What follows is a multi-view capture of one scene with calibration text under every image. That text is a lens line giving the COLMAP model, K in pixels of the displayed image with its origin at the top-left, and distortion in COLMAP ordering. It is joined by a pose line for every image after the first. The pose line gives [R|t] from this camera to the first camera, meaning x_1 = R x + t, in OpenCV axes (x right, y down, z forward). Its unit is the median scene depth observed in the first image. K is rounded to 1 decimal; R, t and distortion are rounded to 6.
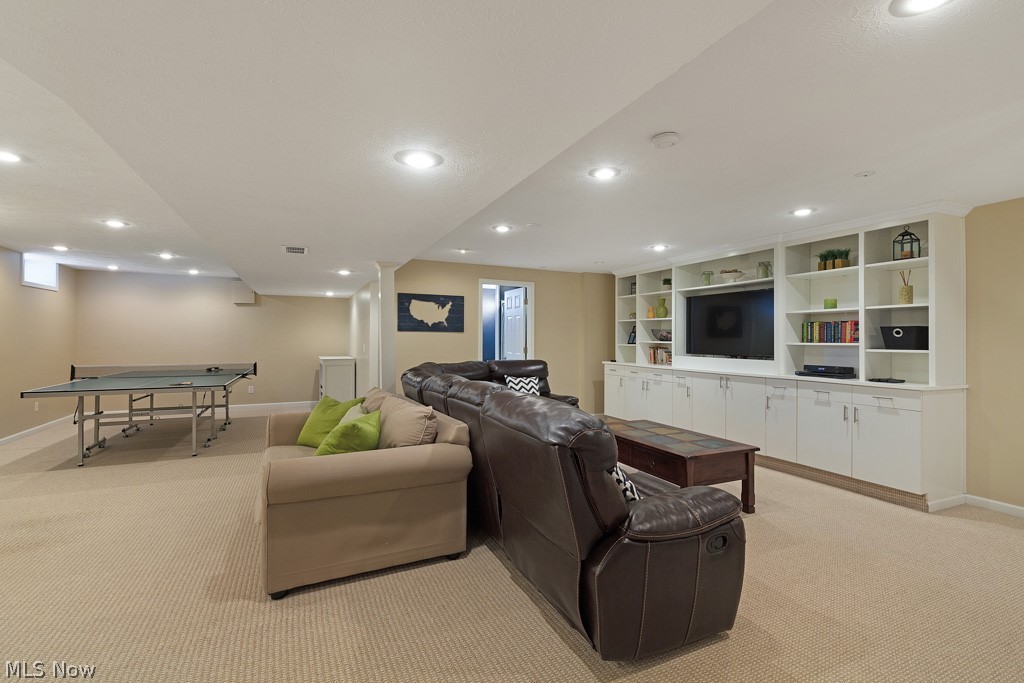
lens RADIAL K [[456.0, 0, 513.5], [0, 456.0, 343.5], [0, 0, 1]] dist [-0.000035, -0.001084]
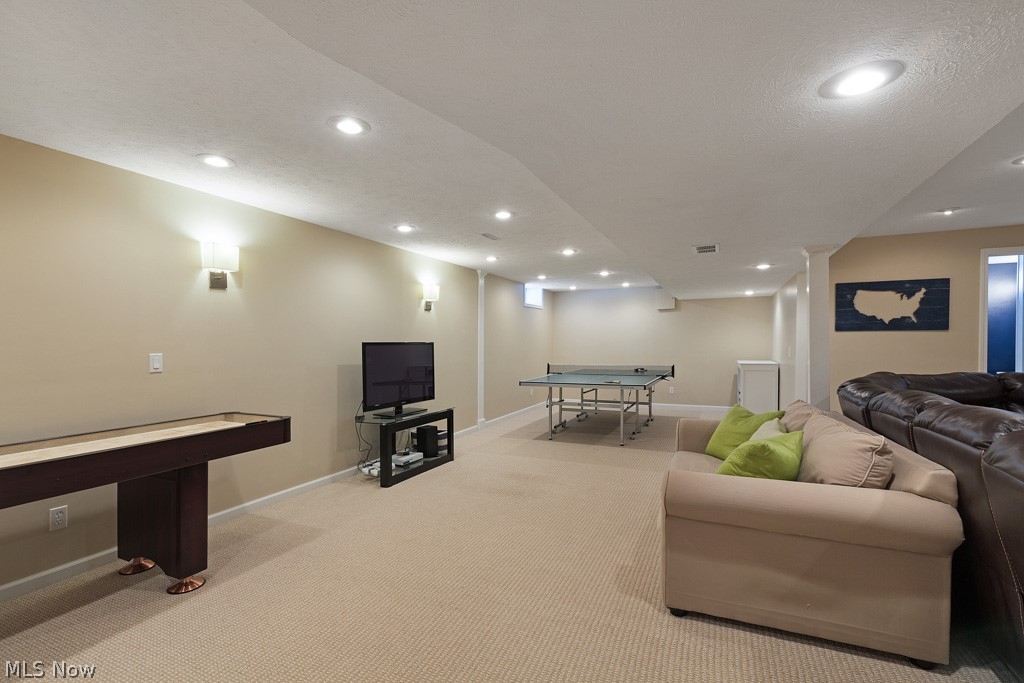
lens RADIAL K [[456.0, 0, 511.7], [0, 456.0, 351.3], [0, 0, 1]] dist [-0.000035, -0.001084]
pose [[0.641821, 0.006200, -0.766830, -0.004967], [0.001888, 0.999952, 0.009665, -0.000745], [0.766852, -0.007651, 0.641778, 0.058389]]
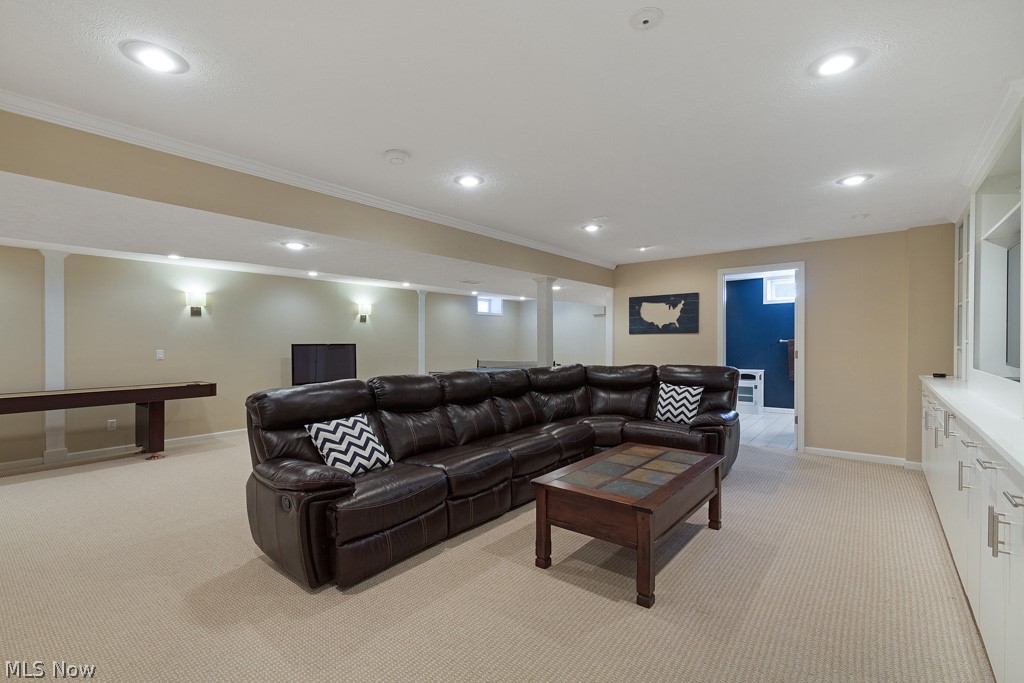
lens RADIAL K [[456.0, 0, 516.5], [0, 456.0, 350.8], [0, 0, 1]] dist [-0.000035, -0.001084]
pose [[0.444870, 0.005402, -0.895579, 0.710973], [0.002748, 0.999969, 0.007396, 0.002838], [0.895591, -0.005751, 0.444842, 0.384576]]
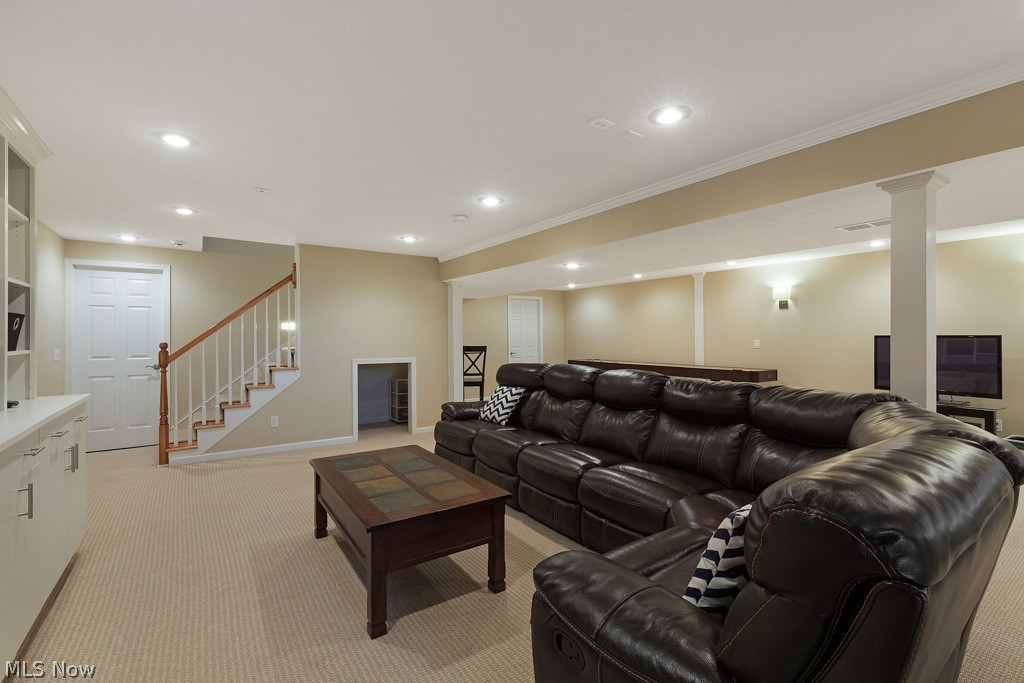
lens RADIAL K [[456.0, 0, 499.5], [0, 456.0, 327.5], [0, 0, 1]] dist [-0.000035, -0.001084]
pose [[-0.988452, -0.002695, -0.151507, 0.227349], [-0.001064, 0.999941, -0.010842, -0.015584], [0.151527, -0.010555, -0.988397, 1.333907]]
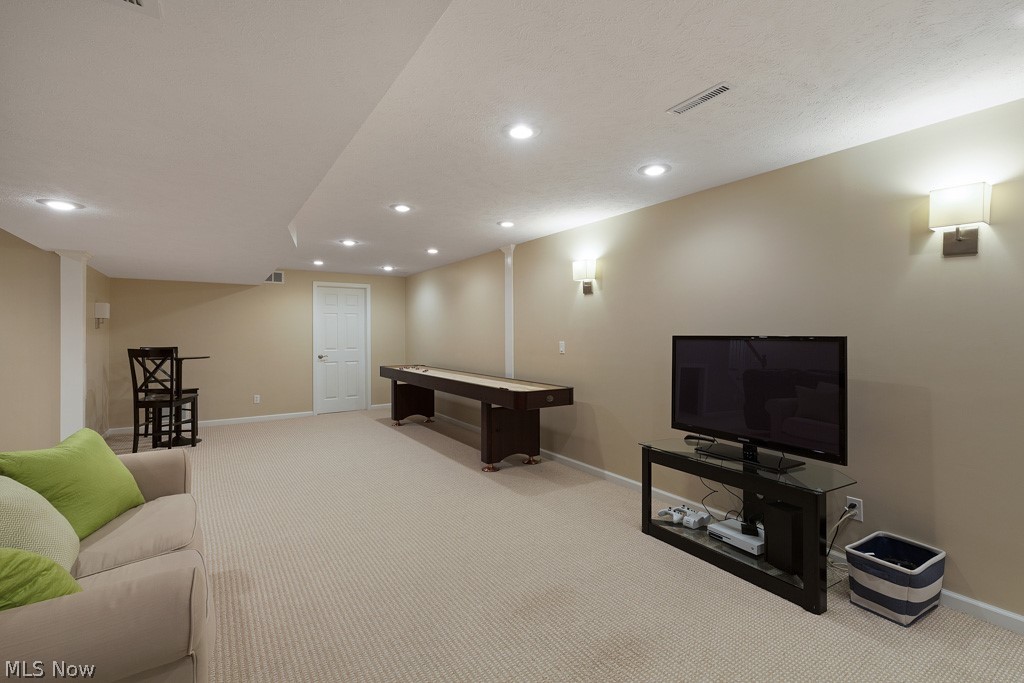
lens RADIAL K [[456.0, 0, 495.1], [0, 456.0, 327.1], [0, 0, 1]] dist [-0.000035, -0.001084]
pose [[-0.992196, -0.001143, -0.124681, -0.502154], [-0.000651, 0.999992, -0.003984, -0.019078], [0.124685, -0.003872, -0.992189, 0.990558]]
